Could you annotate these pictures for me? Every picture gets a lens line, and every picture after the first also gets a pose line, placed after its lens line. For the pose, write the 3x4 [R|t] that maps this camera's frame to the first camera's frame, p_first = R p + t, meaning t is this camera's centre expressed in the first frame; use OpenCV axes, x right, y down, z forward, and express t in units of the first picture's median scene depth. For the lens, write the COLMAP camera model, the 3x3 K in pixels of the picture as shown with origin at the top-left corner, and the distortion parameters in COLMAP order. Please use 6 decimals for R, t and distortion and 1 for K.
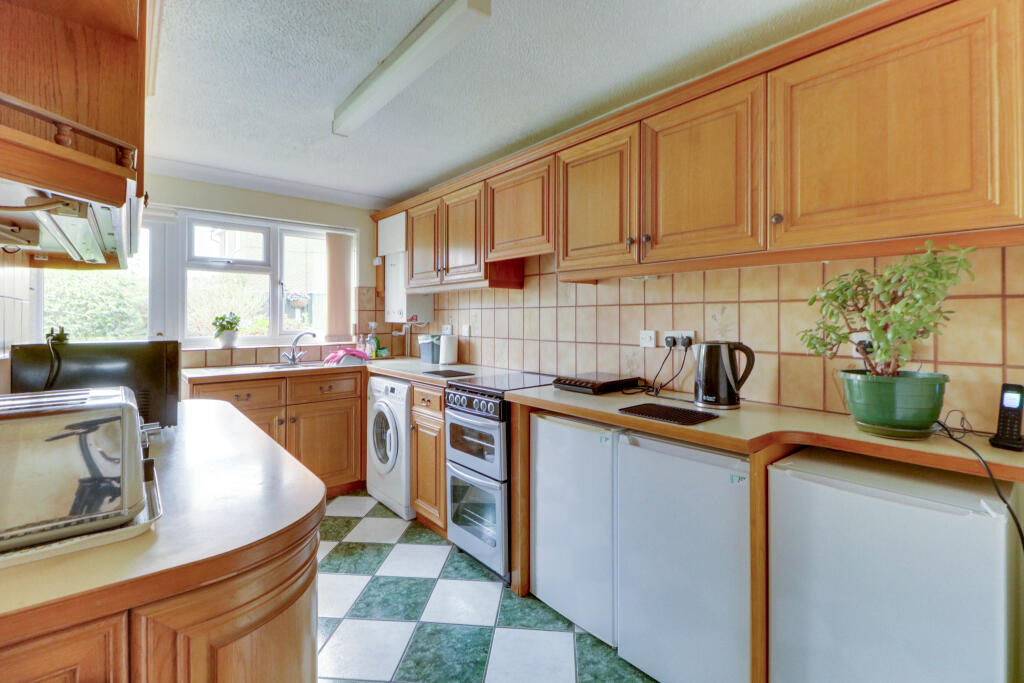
lens RADIAL K [[472.8, 0, 527.2], [0, 472.8, 315.2], [0, 0, 1]] dist [0.007696, -0.003682]
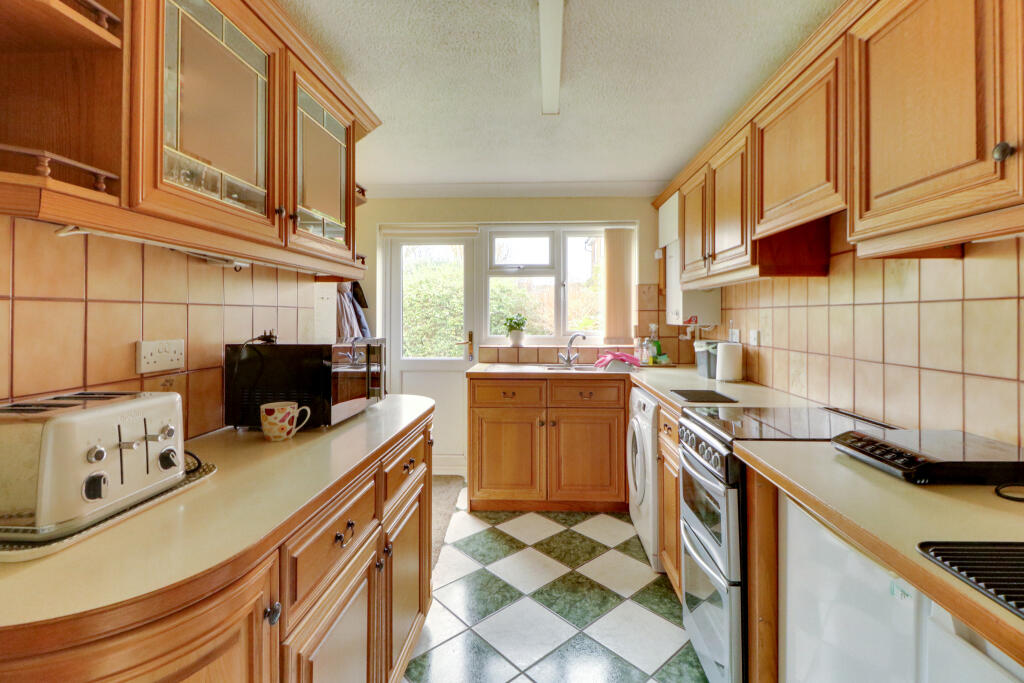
lens RADIAL K [[472.8, 0, 504.5], [0, 472.8, 313.7], [0, 0, 1]] dist [0.007696, -0.003682]
pose [[0.708277, -0.003492, -0.705926, 0.131829], [0.004026, 0.999991, -0.000908, -0.005836], [0.705924, -0.002199, 0.708285, 0.243156]]
